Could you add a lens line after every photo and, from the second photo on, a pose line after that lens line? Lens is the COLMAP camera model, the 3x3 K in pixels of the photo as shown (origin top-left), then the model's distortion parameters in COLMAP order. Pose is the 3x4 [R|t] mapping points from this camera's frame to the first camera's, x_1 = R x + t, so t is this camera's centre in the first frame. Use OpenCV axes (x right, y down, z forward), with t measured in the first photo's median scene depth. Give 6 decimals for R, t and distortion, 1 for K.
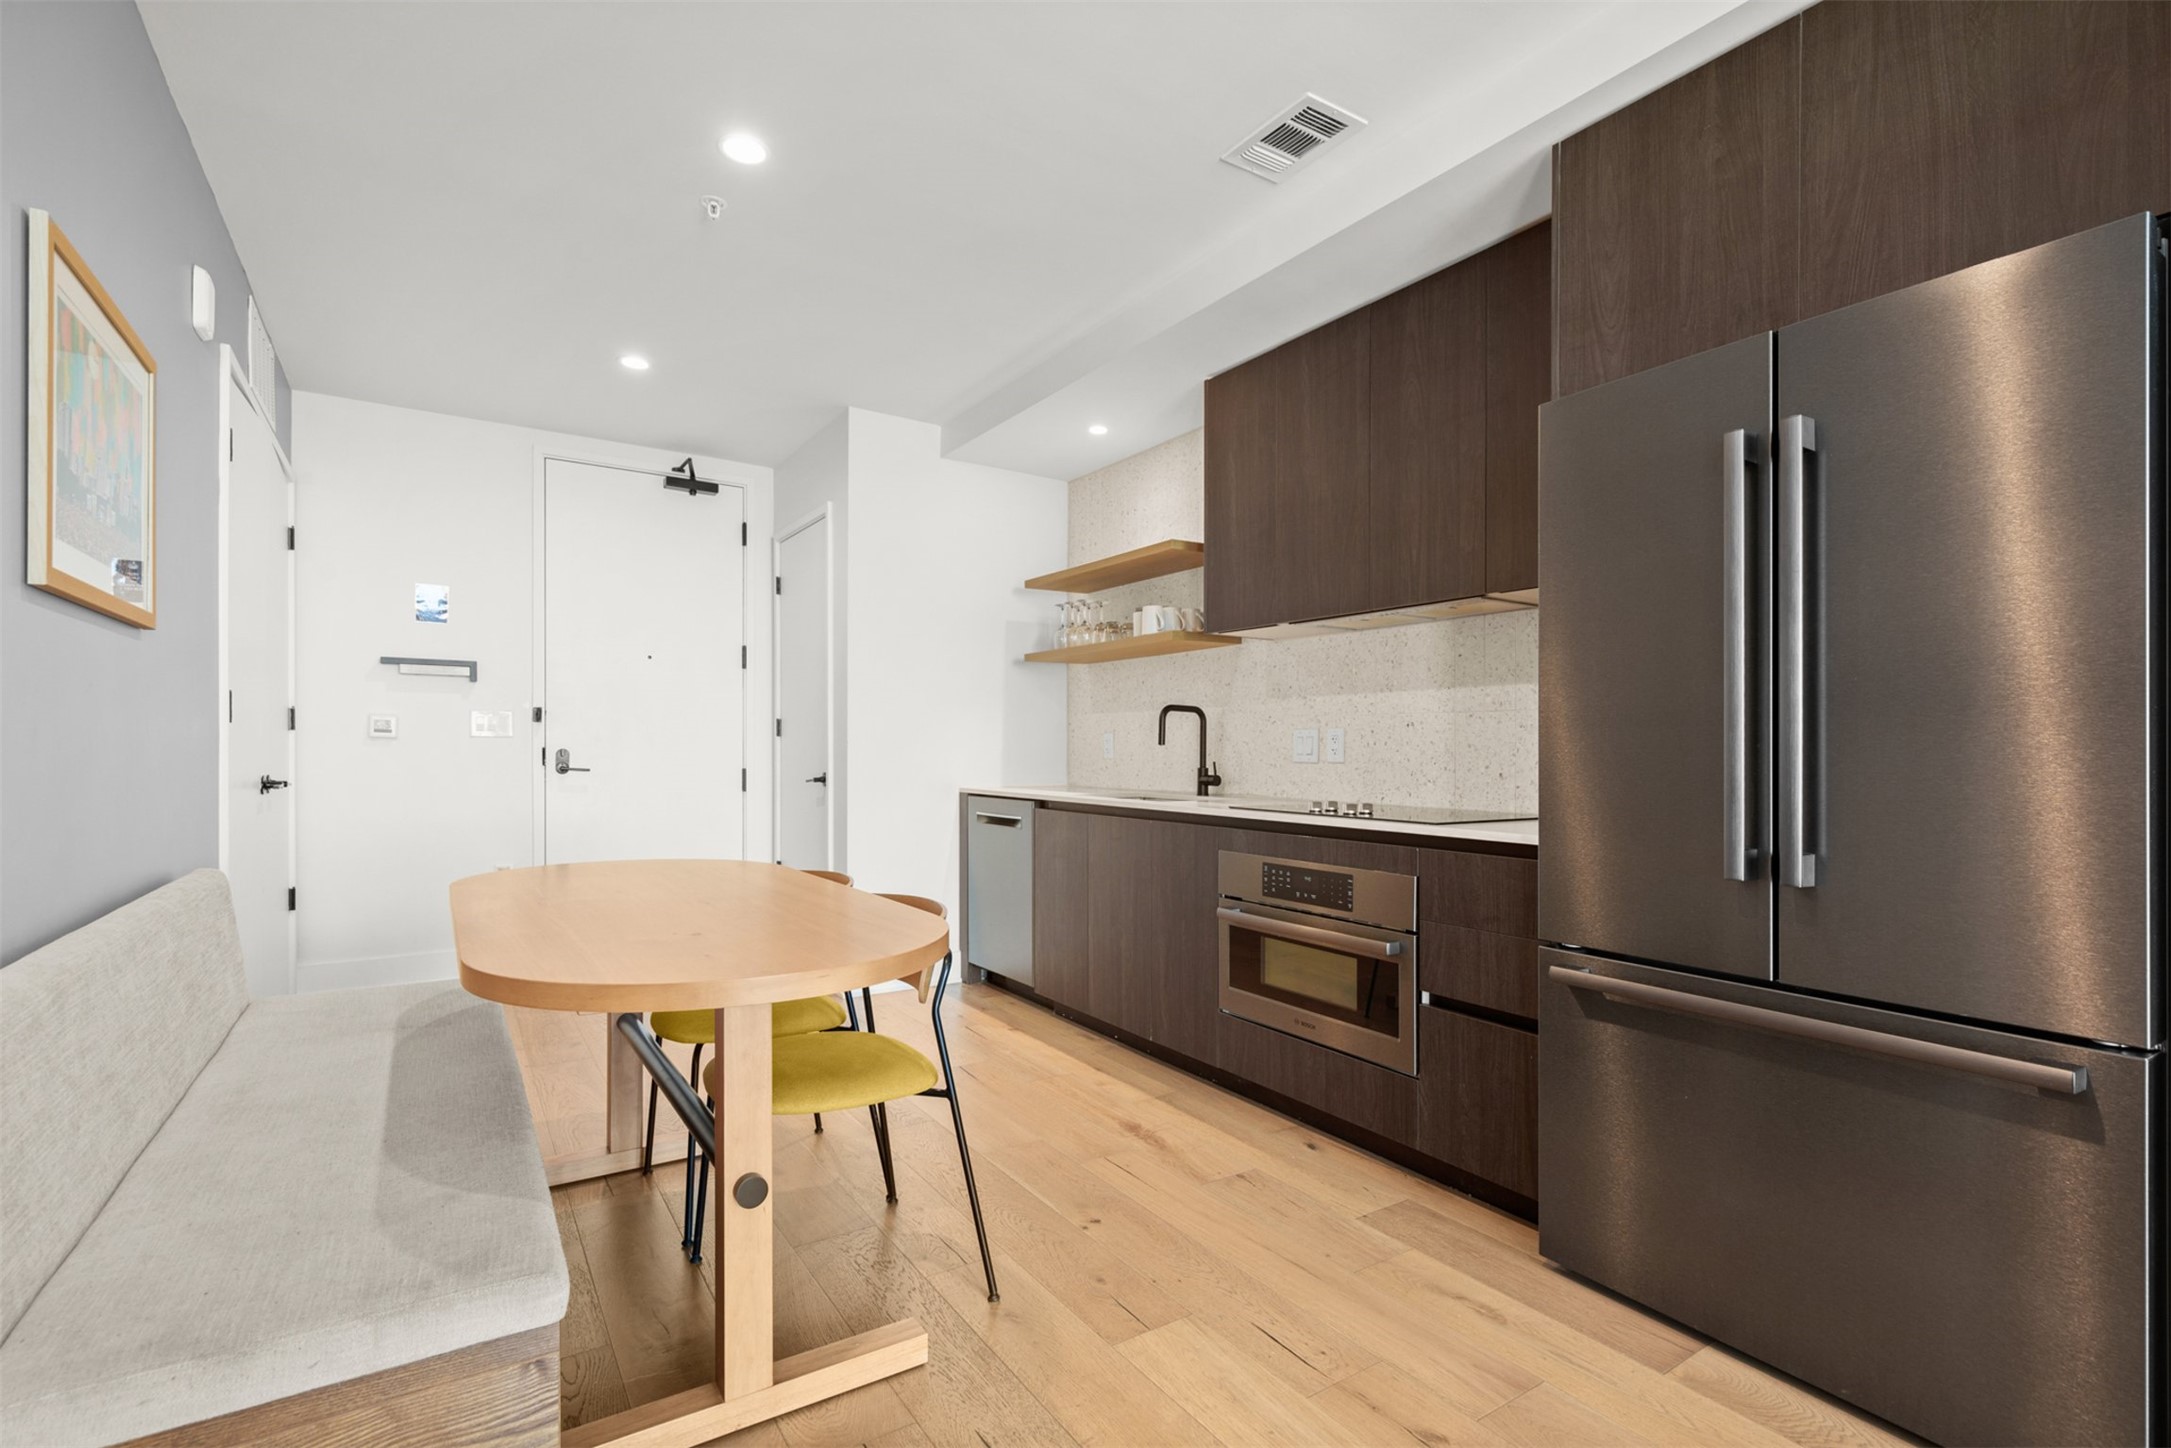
lens RADIAL K [[988.9, 0, 1089.1], [0, 988.9, 747.3], [0, 0, 1]] dist [-0.003368, 0.000001]
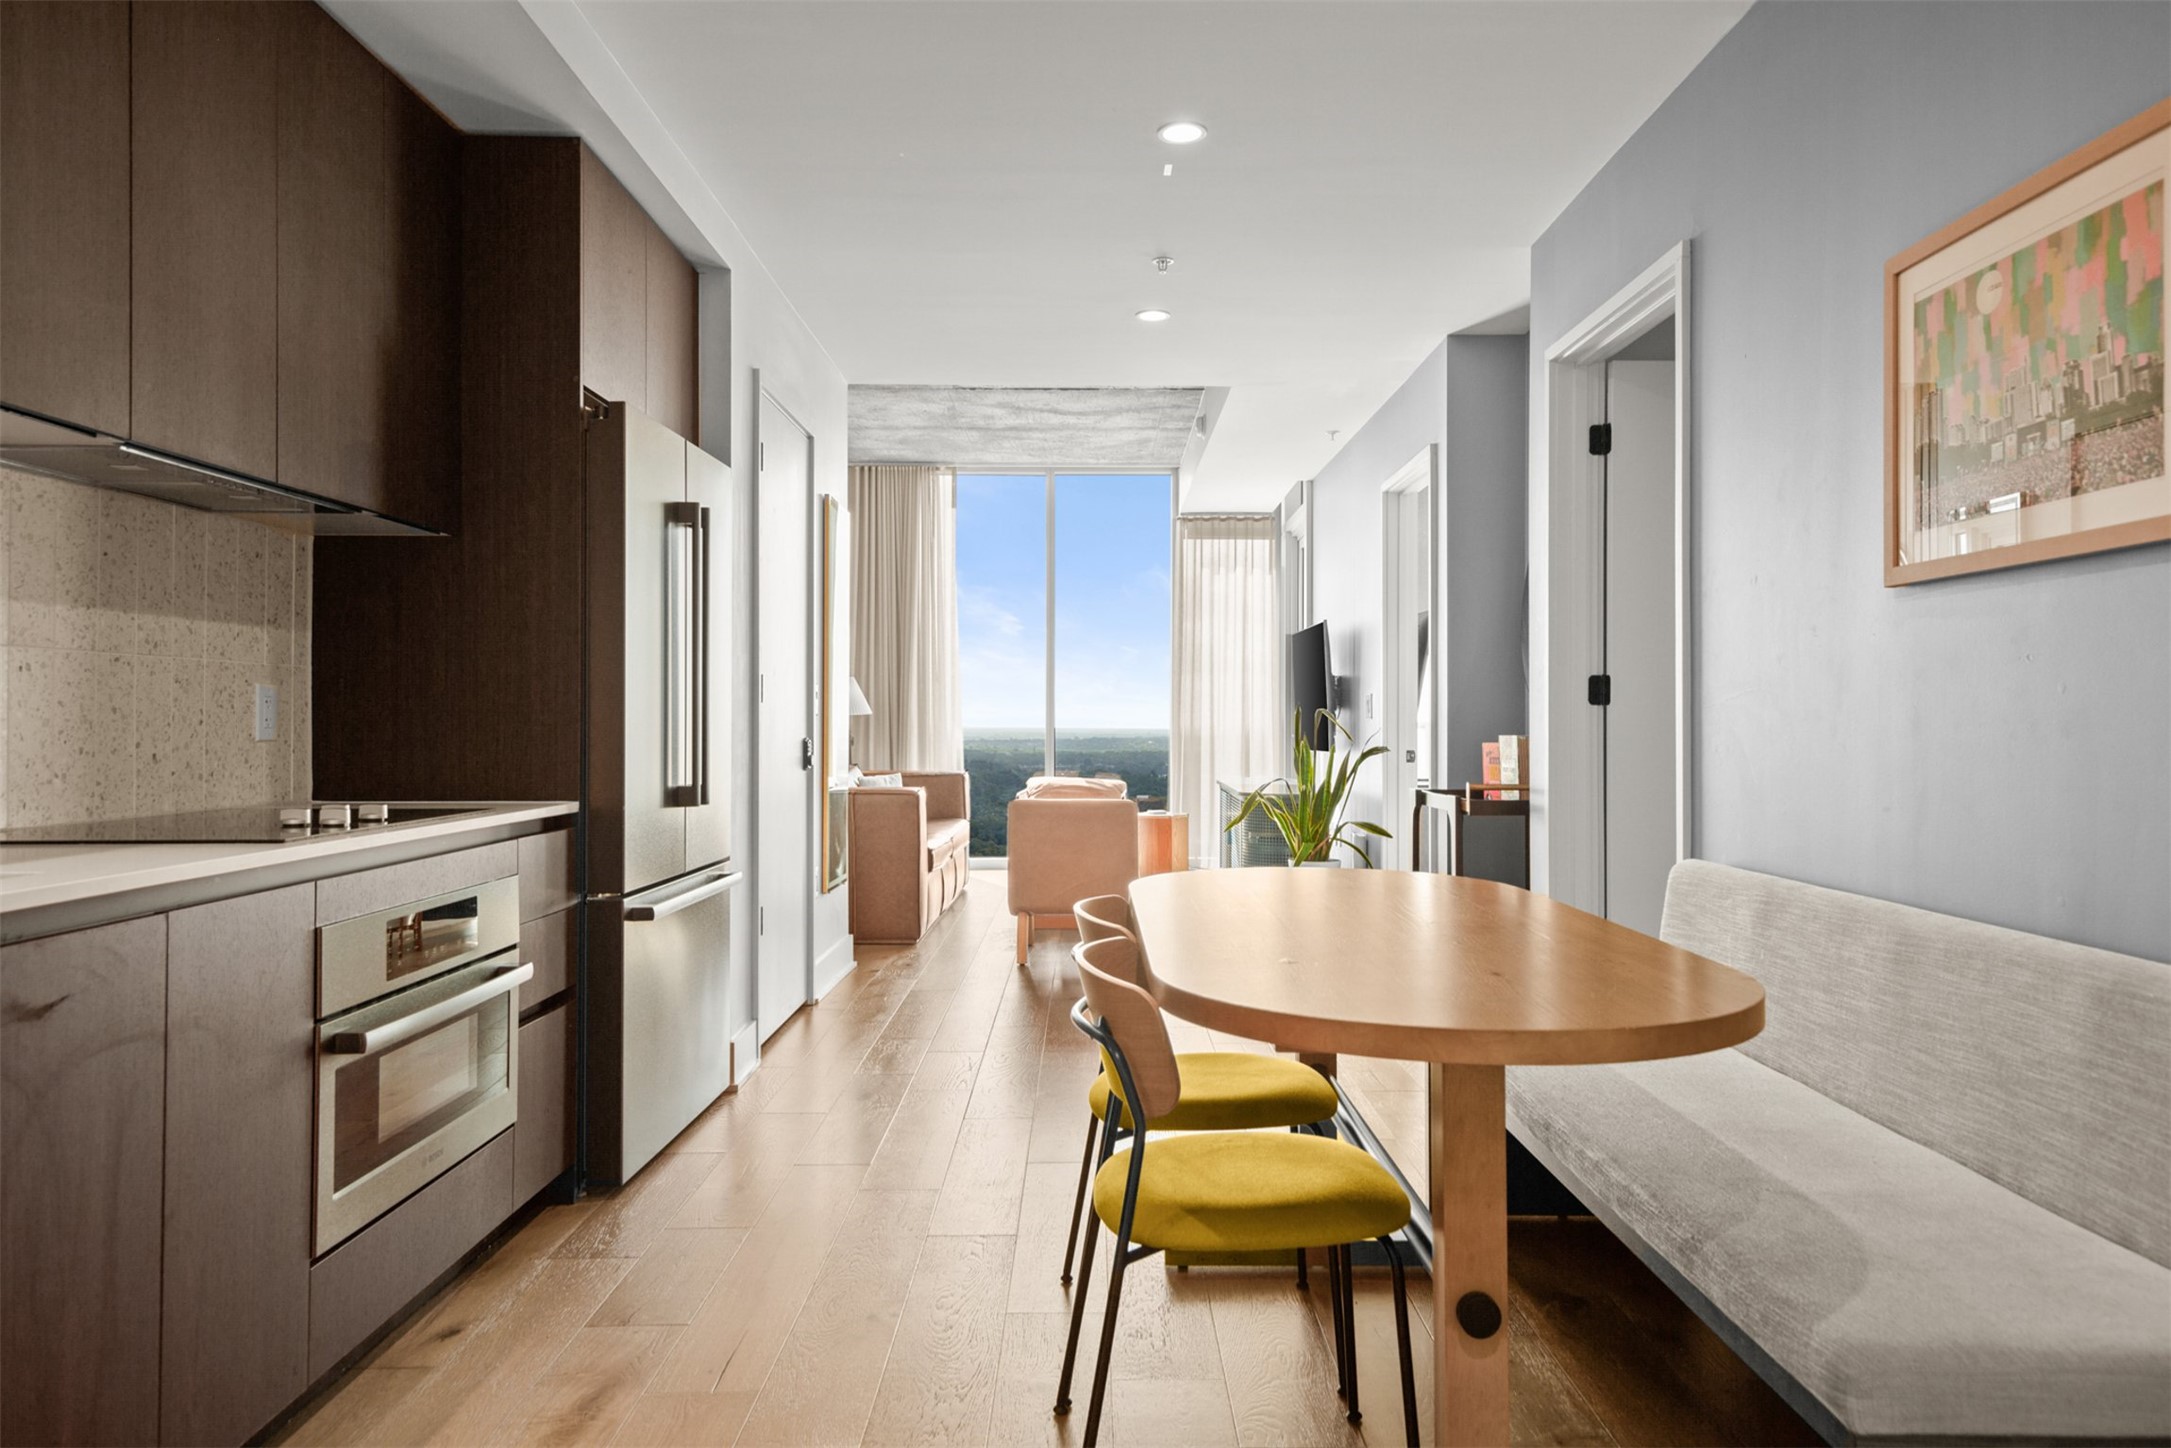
lens RADIAL K [[1457.1, 0, 1106.7], [0, 1457.1, 706.4], [0, 0, 1]] dist [0.019854, 0.005629]
pose [[-0.842546, -0.002703, 0.538617, -0.550402], [-0.007106, 0.999956, -0.006097, -0.002475], [-0.538577, -0.008965, -0.842529, 1.329361]]
